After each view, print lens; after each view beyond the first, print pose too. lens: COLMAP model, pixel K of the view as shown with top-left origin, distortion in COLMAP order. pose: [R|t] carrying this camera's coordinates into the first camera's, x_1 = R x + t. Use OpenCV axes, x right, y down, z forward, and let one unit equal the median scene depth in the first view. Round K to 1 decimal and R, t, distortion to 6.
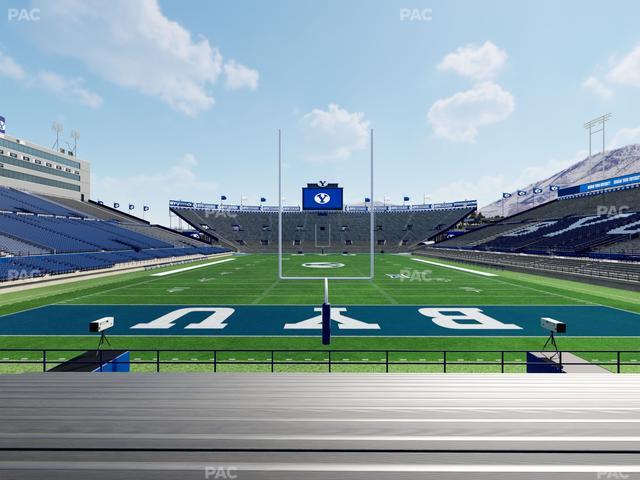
lens RADIAL K [[320.6, 0, 319.8], [0, 320.6, 239.3], [0, 0, 1]] dist [0.002148, -0.000541]
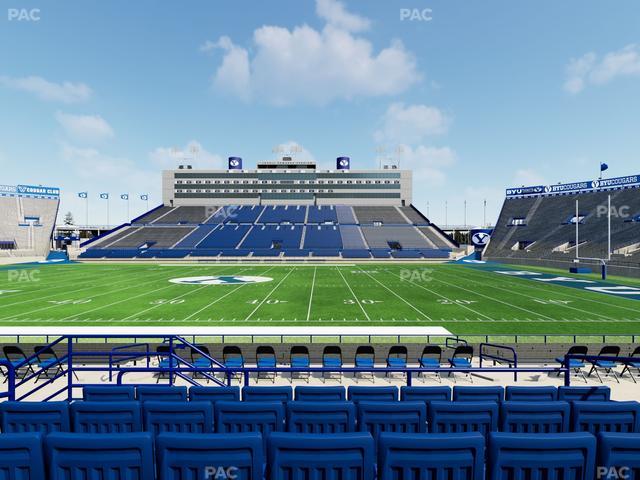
lens RADIAL K [[320.6, 0, 321.8], [0, 320.6, 241.6], [0, 0, 1]] dist [0.002148, -0.000541]
pose [[0.007856, 0.003321, -0.999964, 0.366231], [0.001866, 0.999993, 0.003336, 0.001629], [0.999967, -0.001892, 0.007849, 0.663651]]
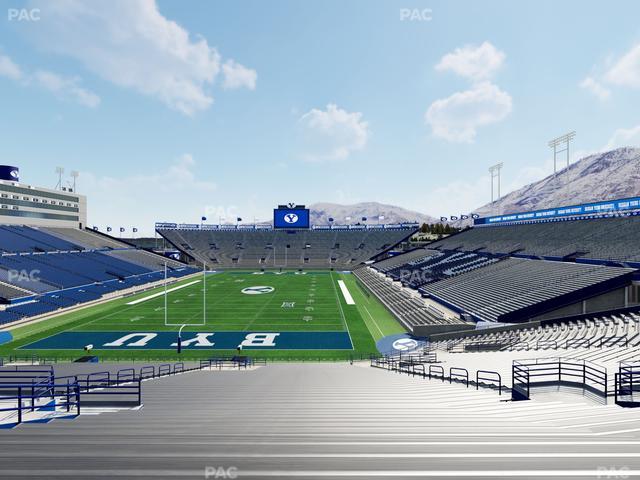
lens RADIAL K [[320.6, 0, 319.9], [0, 320.6, 238.7], [0, 0, 1]] dist [0.002148, -0.000541]
pose [[0.999983, 0.000014, 0.005877, 0.146755], [-0.000004, 0.999998, -0.001748, -0.074738], [-0.005877, 0.001748, 0.999981, -0.201665]]
